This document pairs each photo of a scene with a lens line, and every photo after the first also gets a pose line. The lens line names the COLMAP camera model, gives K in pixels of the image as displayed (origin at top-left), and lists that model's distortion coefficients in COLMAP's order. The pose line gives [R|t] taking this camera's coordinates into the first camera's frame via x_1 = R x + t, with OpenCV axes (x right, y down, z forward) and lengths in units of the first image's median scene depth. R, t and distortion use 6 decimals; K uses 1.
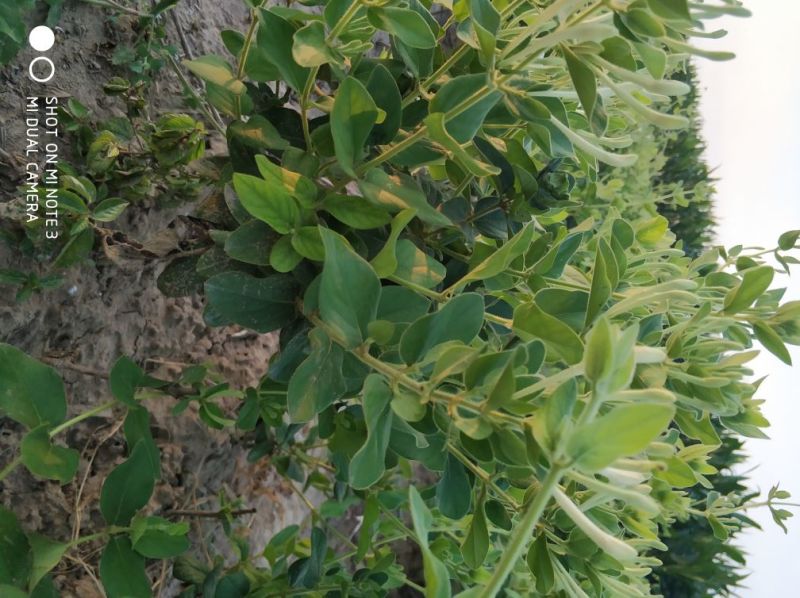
lens RADIAL K [[604.6, 0, 412.0], [0, 604.6, 290.2], [0, 0, 1]] dist [0.003629, -0.001798]
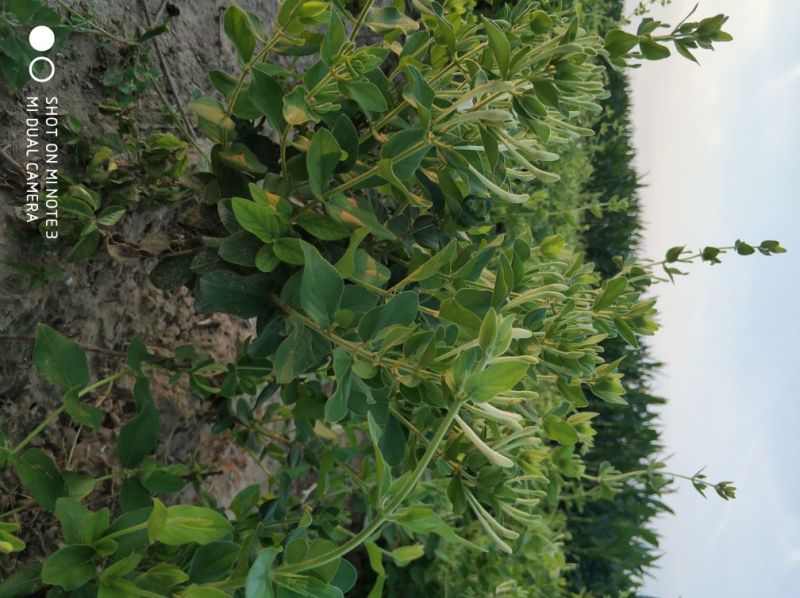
lens RADIAL K [[604.6, 0, 412.0], [0, 604.6, 290.2], [0, 0, 1]] dist [0.003629, -0.001798]
pose [[0.994778, 0.020023, 0.100076, -0.020447], [-0.020828, 0.999759, 0.007007, -0.004649], [-0.099912, -0.009055, 0.994955, -0.224573]]
